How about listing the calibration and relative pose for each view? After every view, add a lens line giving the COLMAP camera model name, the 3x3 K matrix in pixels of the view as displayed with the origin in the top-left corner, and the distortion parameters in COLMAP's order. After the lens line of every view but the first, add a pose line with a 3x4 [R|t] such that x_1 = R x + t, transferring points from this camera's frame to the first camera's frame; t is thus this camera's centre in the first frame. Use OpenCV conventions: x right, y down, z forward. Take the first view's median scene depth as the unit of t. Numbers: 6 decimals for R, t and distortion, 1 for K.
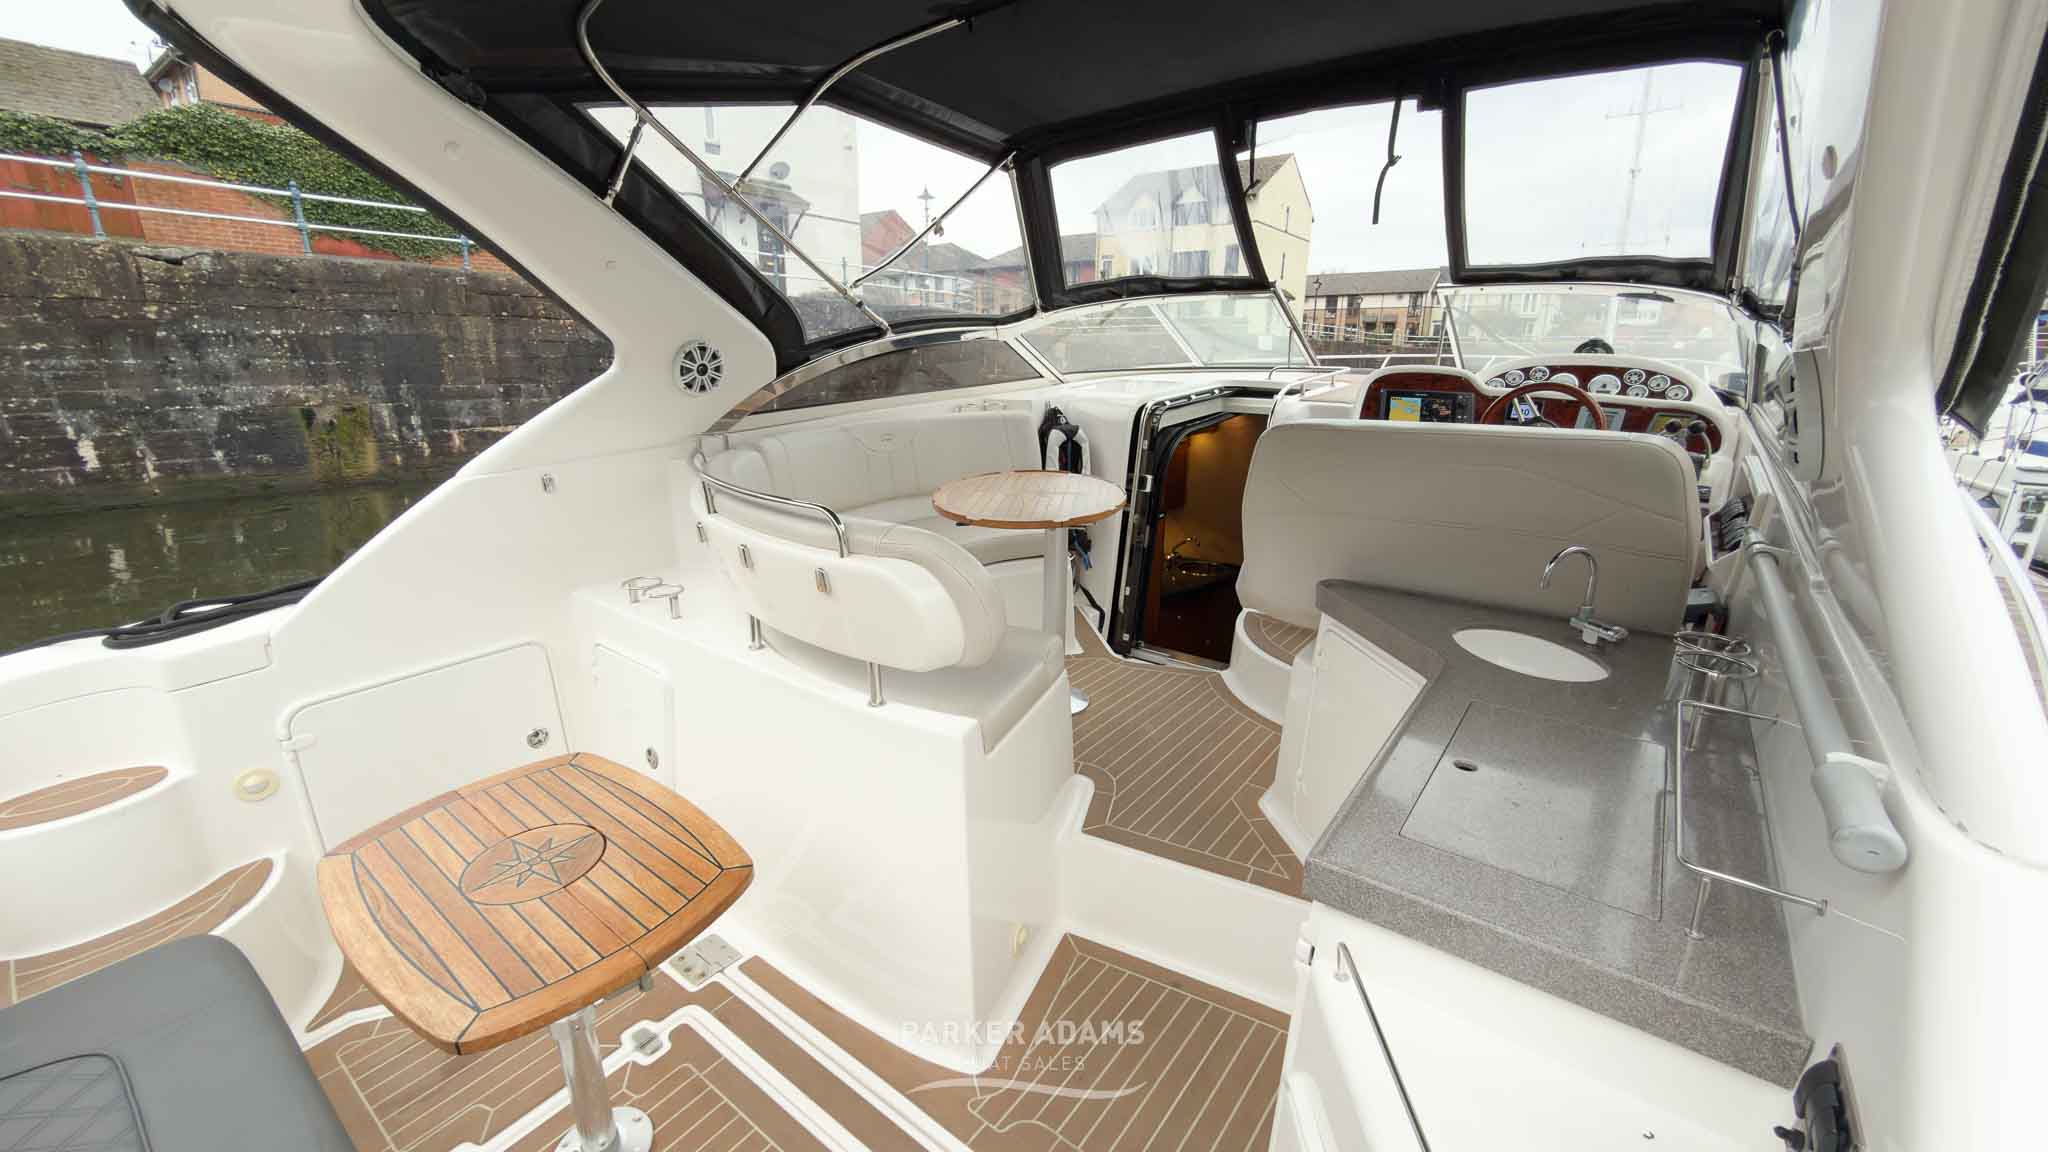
lens RADIAL K [[815.2, 0, 1027.8], [0, 815.2, 558.9], [0, 0, 1]] dist [0.000803, -0.000334]
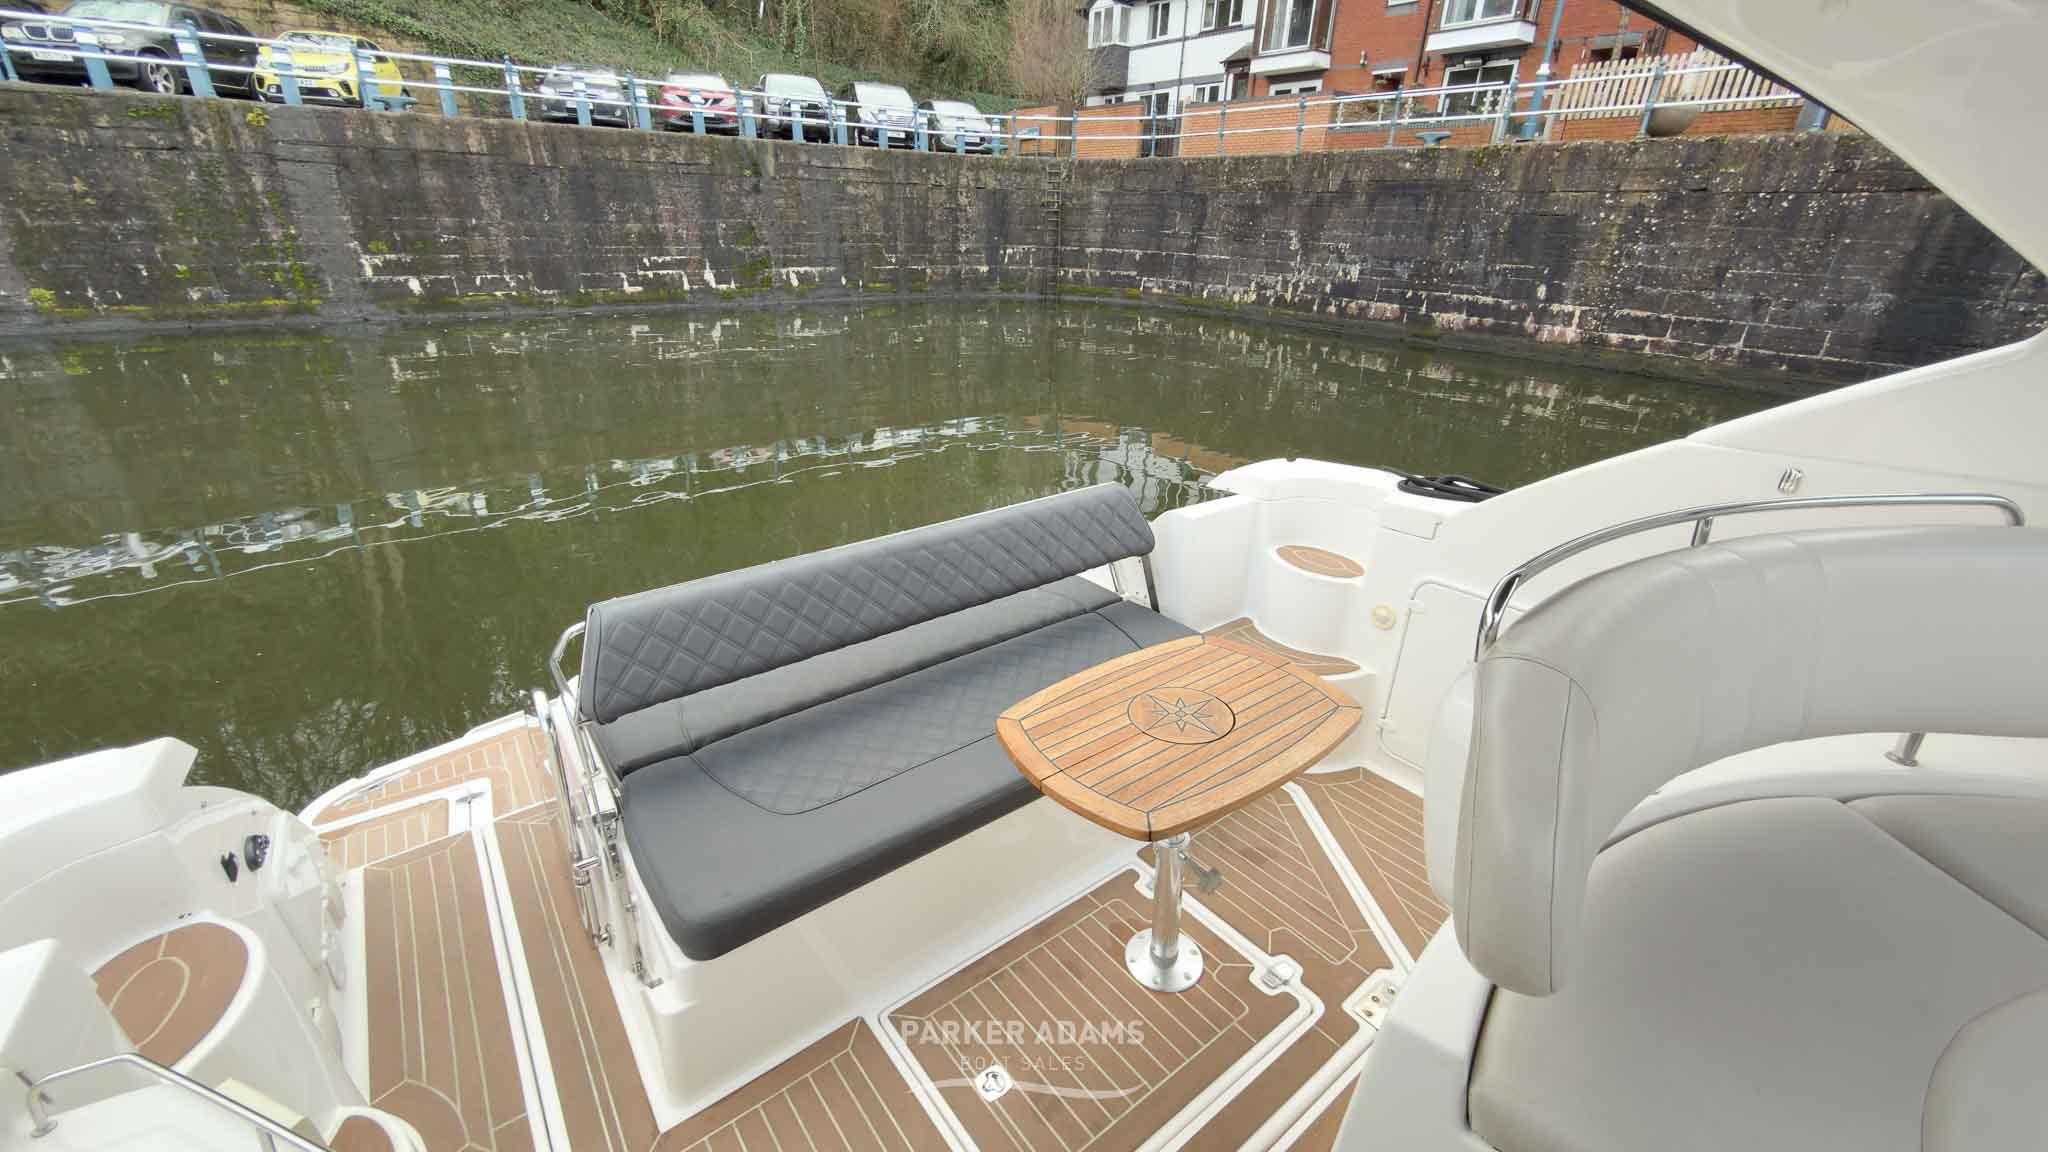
lens RADIAL K [[815.2, 0, 1026.6], [0, 815.2, 572.6], [0, 0, 1]] dist [0.000803, -0.000334]
pose [[-0.277552, 0.373680, -0.885058, 0.073279], [-0.261495, 0.857086, 0.443874, -0.046717], [0.924438, 0.354636, -0.140170, 0.144407]]
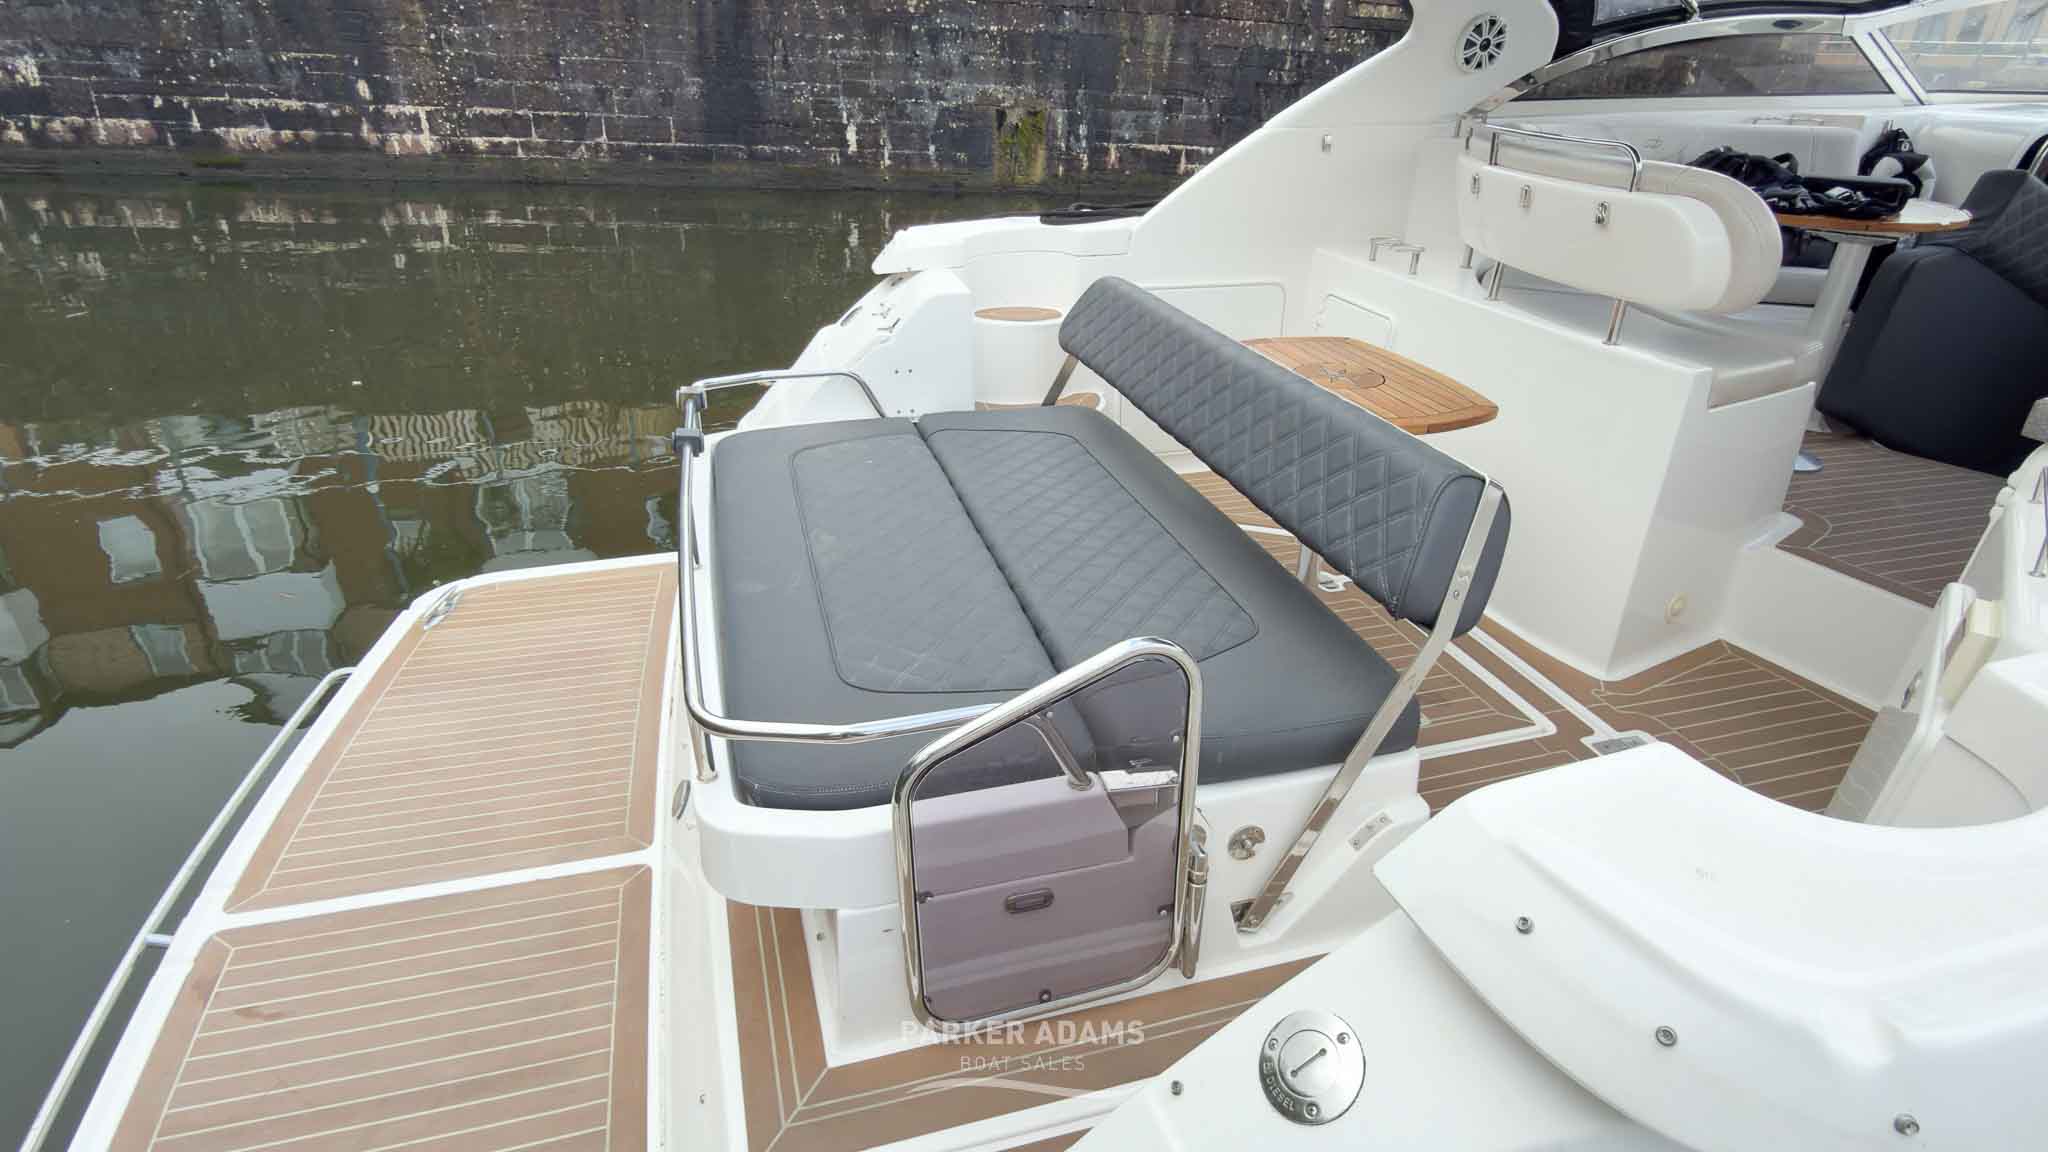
lens RADIAL K [[1059.4, 0, 1030.3], [0, 1059.4, 575.3], [0, 0, 1]] dist [-0.005718, -0.000041]
pose [[0.807049, 0.284792, -0.517268, 0.002823], [-0.186256, 0.954062, 0.234678, 0.062436], [0.560340, -0.093052, 0.823019, -0.146485]]
